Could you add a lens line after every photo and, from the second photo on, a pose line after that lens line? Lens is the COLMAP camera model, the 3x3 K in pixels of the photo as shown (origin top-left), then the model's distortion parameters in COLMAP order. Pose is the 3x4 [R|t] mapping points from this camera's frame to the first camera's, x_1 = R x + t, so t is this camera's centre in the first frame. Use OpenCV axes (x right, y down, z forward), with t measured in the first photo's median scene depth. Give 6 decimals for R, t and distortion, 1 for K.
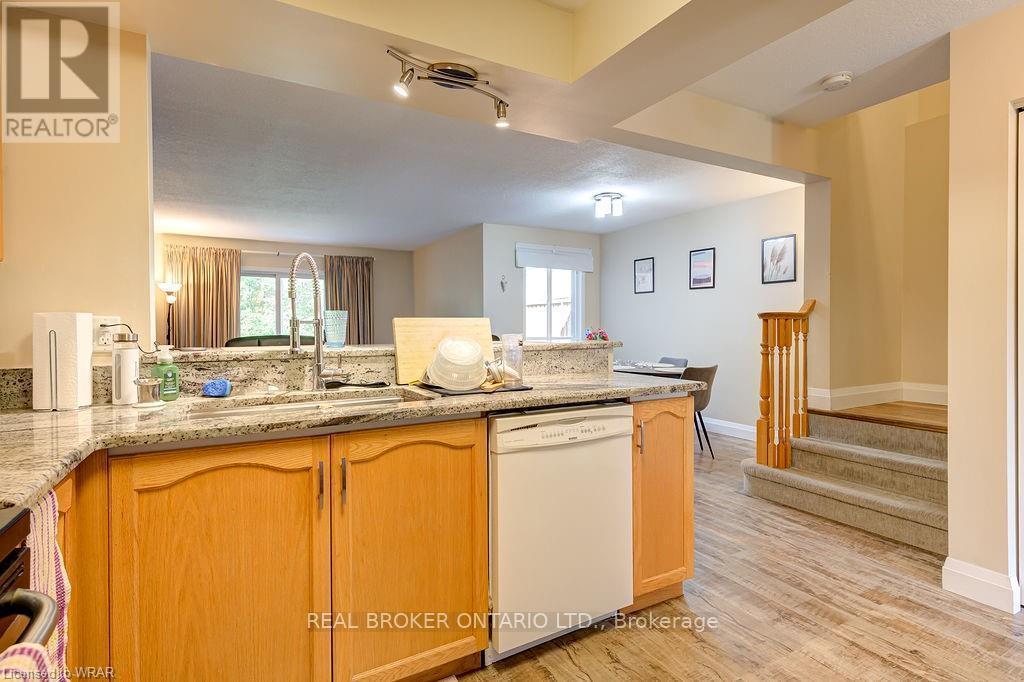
lens RADIAL K [[502.0, 0, 484.0], [0, 502.0, 330.6], [0, 0, 1]] dist [0.001768, 0.000230]
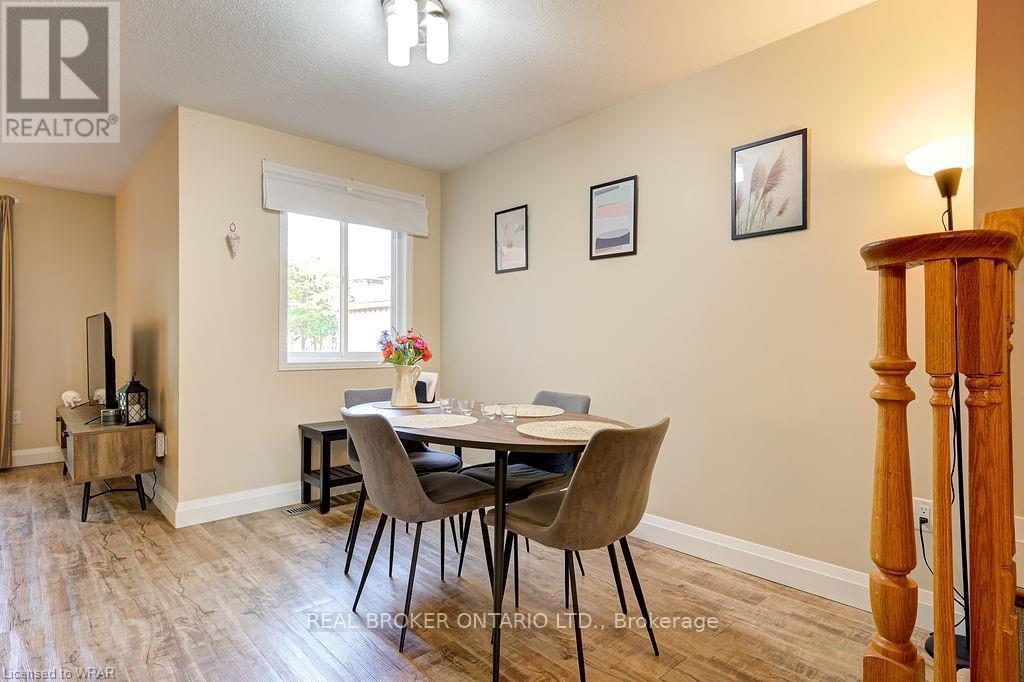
lens RADIAL K [[502.0, 0, 513.8], [0, 502.0, 347.6], [0, 0, 1]] dist [0.001768, 0.000230]
pose [[0.964760, 0.003111, 0.263112, 0.201334], [-0.001683, 0.999983, -0.005650, 0.013860], [-0.263125, 0.005008, 0.964749, 0.533932]]
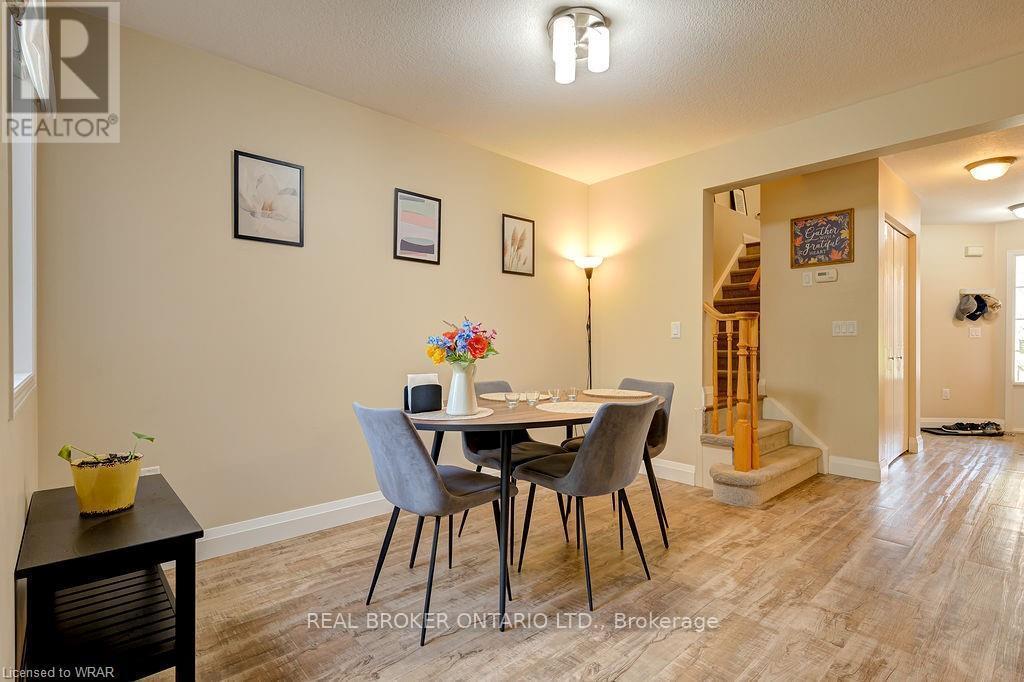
lens RADIAL K [[502.0, 0, 515.8], [0, 502.0, 339.2], [0, 0, 1]] dist [0.001768, 0.000230]
pose [[-0.264390, 0.006543, 0.964394, -0.154838], [0.018526, 0.999827, -0.001705, 0.008626], [-0.964238, 0.017415, -0.264465, 1.065744]]
